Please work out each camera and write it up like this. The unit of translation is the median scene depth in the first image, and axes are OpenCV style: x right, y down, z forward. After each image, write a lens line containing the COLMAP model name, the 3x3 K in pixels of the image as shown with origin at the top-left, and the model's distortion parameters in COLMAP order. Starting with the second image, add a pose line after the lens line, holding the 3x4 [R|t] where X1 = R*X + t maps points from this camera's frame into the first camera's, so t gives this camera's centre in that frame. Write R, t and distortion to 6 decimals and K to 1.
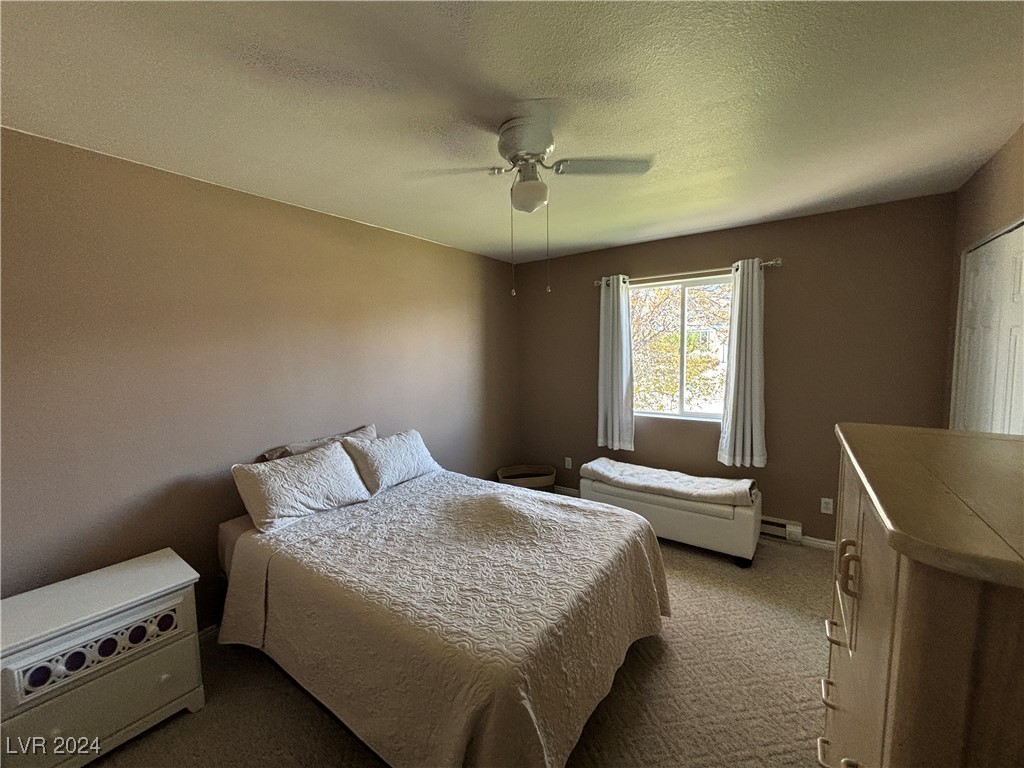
lens RADIAL K [[413.8, 0, 511.2], [0, 413.8, 384.1], [0, 0, 1]] dist [0.005220, 0.000746]
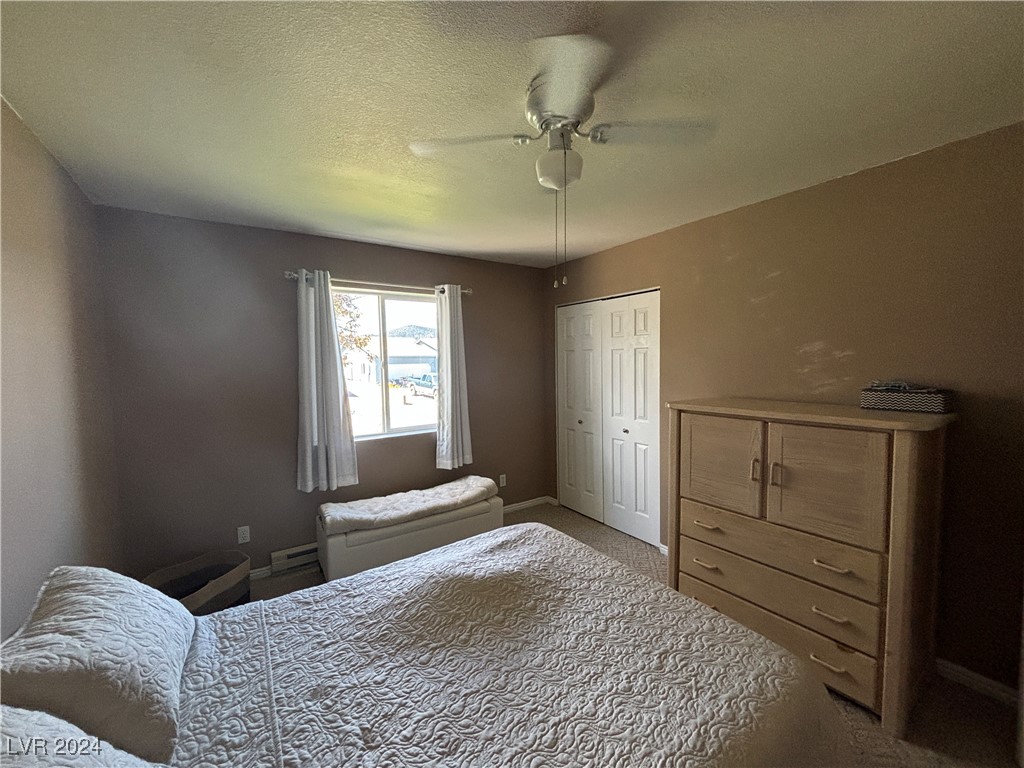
lens RADIAL K [[413.8, 0, 513.9], [0, 413.8, 384.4], [0, 0, 1]] dist [0.005220, 0.000746]
pose [[0.344505, -0.044385, 0.937735, -0.431628], [0.089178, 0.995912, 0.014376, -0.027443], [-0.934539, 0.078673, 0.347054, 0.448656]]
